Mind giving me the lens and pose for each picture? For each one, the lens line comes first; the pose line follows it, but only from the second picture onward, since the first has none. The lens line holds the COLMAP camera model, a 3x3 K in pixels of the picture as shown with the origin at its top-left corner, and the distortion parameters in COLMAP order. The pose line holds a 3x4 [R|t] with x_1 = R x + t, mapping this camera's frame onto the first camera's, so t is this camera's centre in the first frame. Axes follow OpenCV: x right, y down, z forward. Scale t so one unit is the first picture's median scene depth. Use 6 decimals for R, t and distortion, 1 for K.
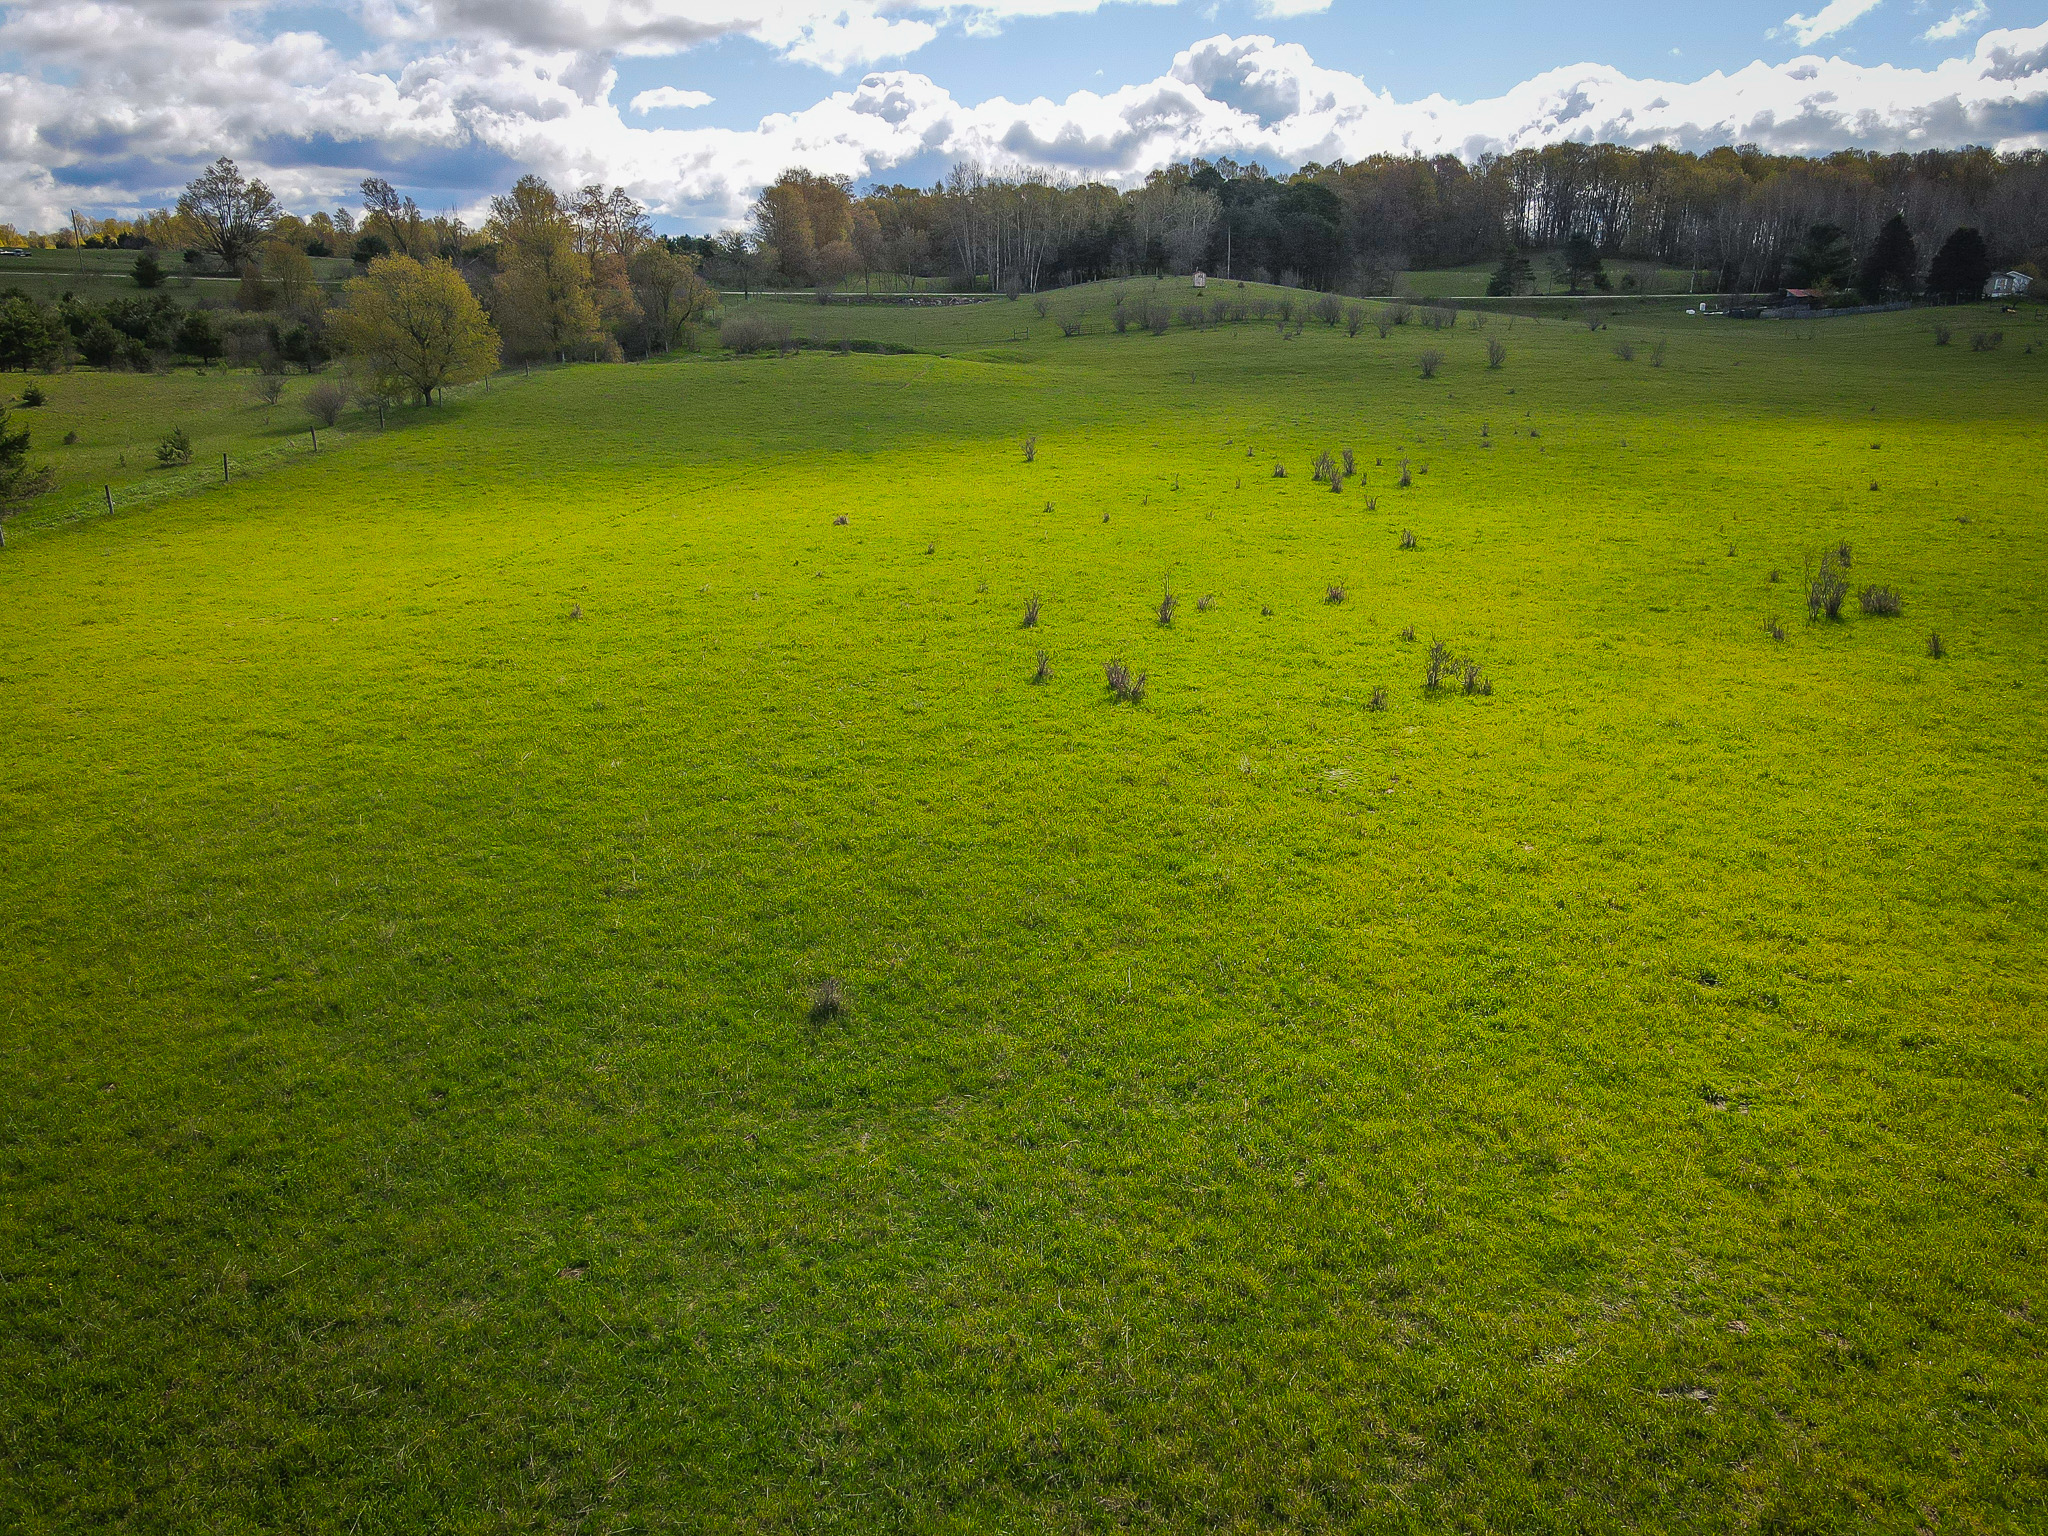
lens RADIAL K [[1421.4, 0, 990.0], [0, 1421.4, 771.2], [0, 0, 1]] dist [0.033446, -0.006480]
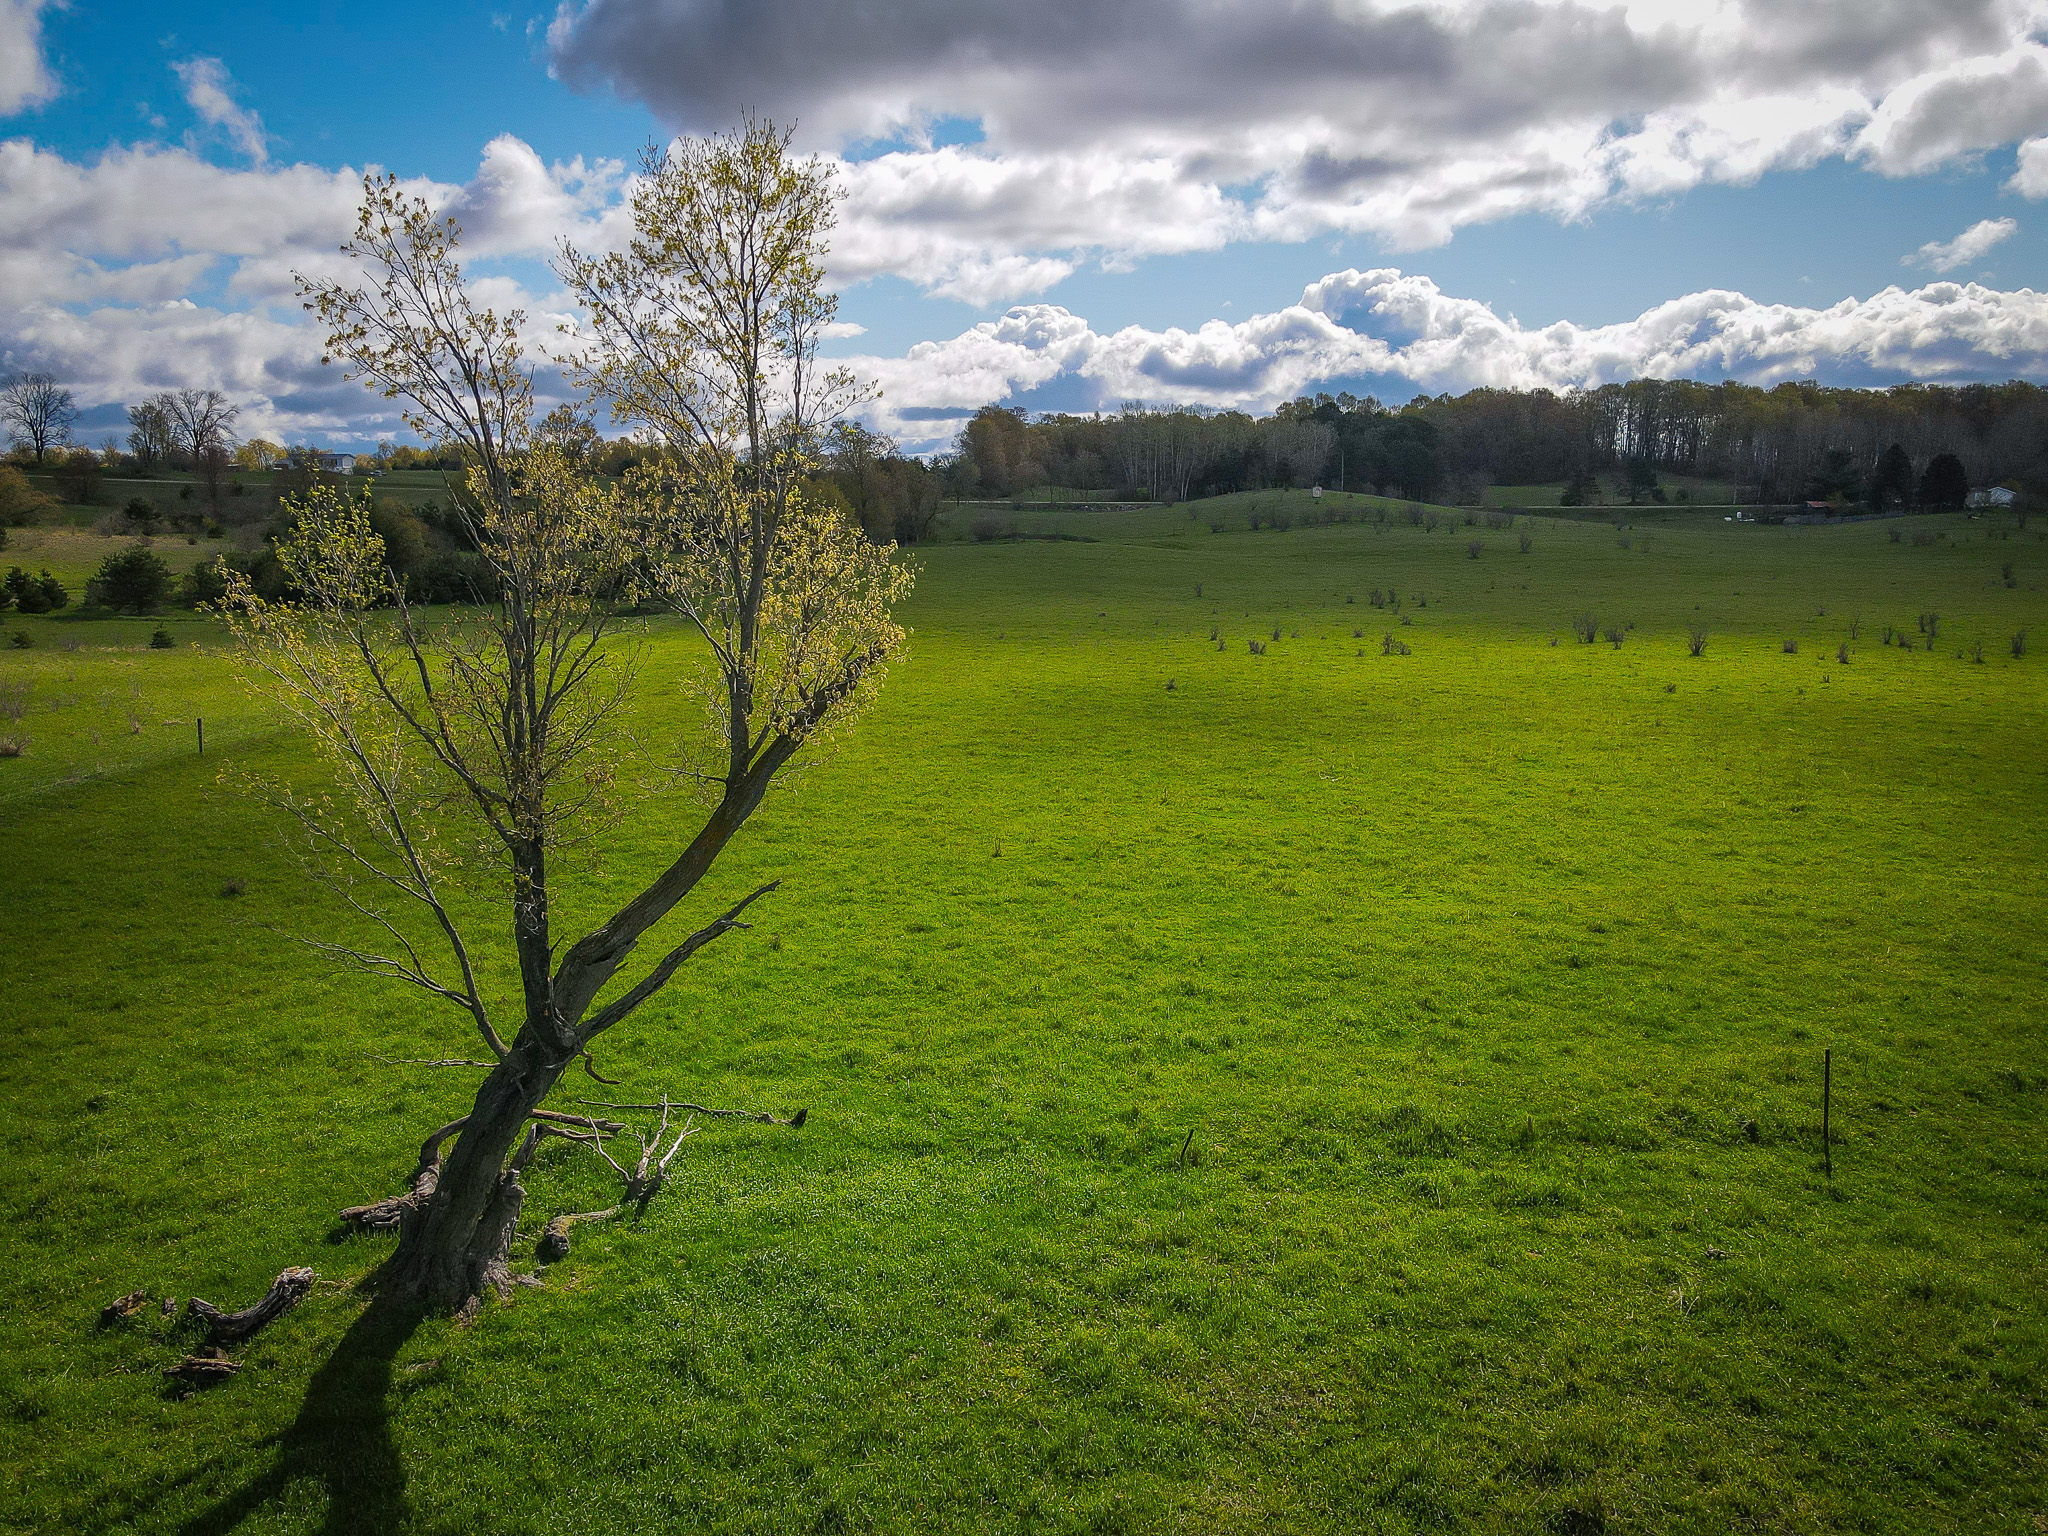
lens RADIAL K [[1444.3, 0, 1020.0], [0, 1444.3, 775.5], [0, 0, 1]] dist [0.031695, 0.002447]
pose [[0.997584, 0.015121, -0.067804, -0.018880], [-0.024345, 0.990223, -0.137349, 0.064640], [0.065065, 0.138668, 0.988199, -0.185701]]
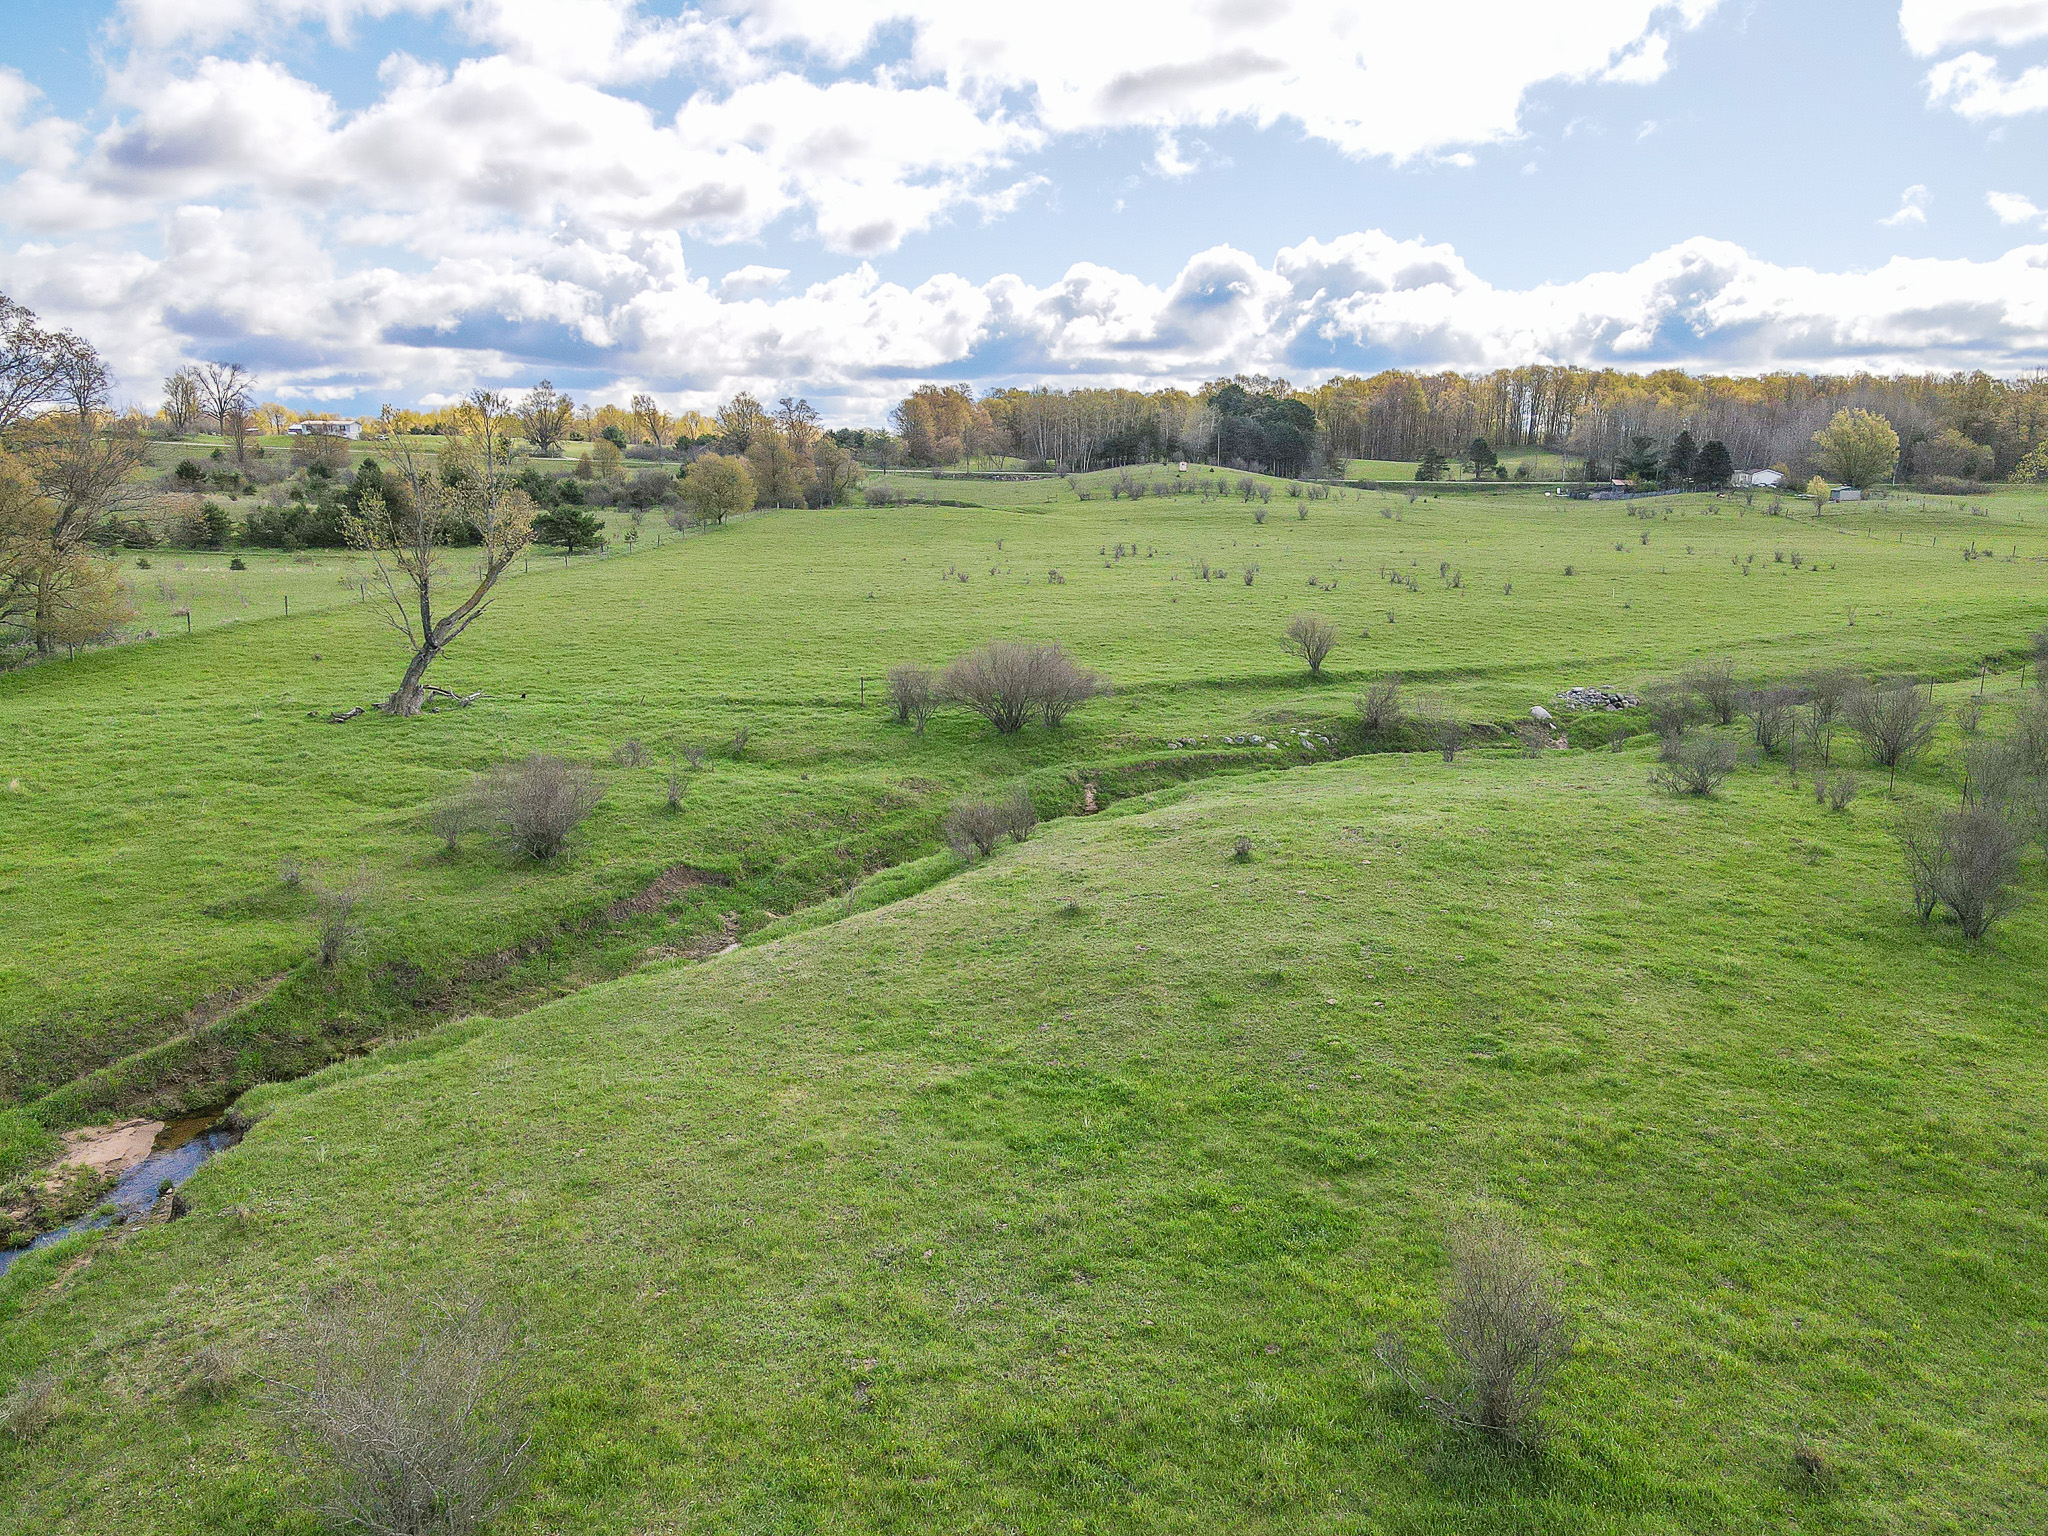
lens RADIAL K [[1465.0, 0, 1012.1], [0, 1465.0, 752.5], [0, 0, 1]] dist [0.040948, -0.039841]
pose [[0.996563, 0.028885, -0.077641, 0.066109], [-0.038912, 0.990630, -0.130913, 0.111979], [0.073132, 0.133484, 0.988349, -0.342642]]
